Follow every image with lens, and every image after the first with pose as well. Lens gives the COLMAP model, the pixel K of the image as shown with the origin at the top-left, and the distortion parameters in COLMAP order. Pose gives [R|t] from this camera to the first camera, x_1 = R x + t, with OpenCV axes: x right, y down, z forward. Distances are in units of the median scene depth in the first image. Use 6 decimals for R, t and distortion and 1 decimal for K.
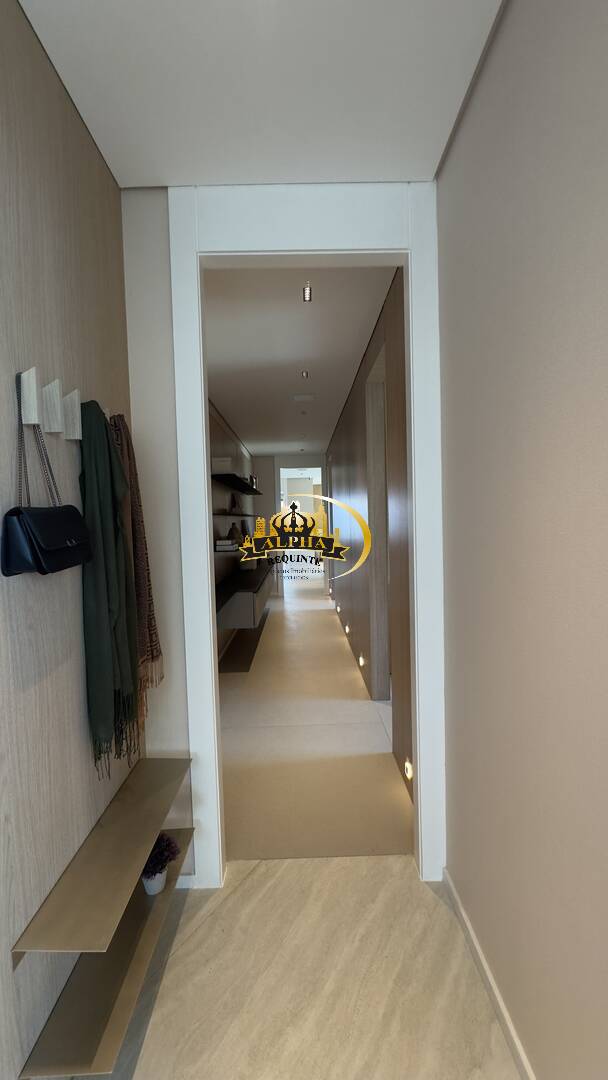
lens RADIAL K [[431.5, 0, 307.4], [0, 431.5, 542.8], [0, 0, 1]] dist [-0.001485, 0.000447]
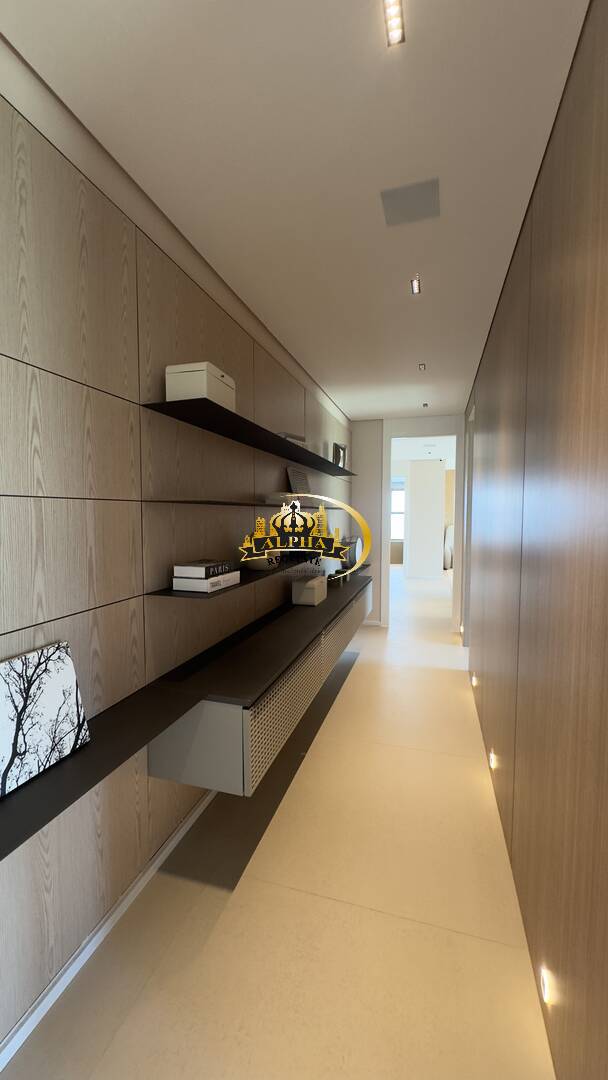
lens RADIAL K [[431.5, 0, 301.2], [0, 431.5, 539.6], [0, 0, 1]] dist [-0.001485, 0.000447]
pose [[0.952443, 0.047257, -0.301029, 0.013691], [-0.042699, 0.998852, 0.021705, -0.026024], [0.301709, -0.007819, 0.953368, 0.338112]]
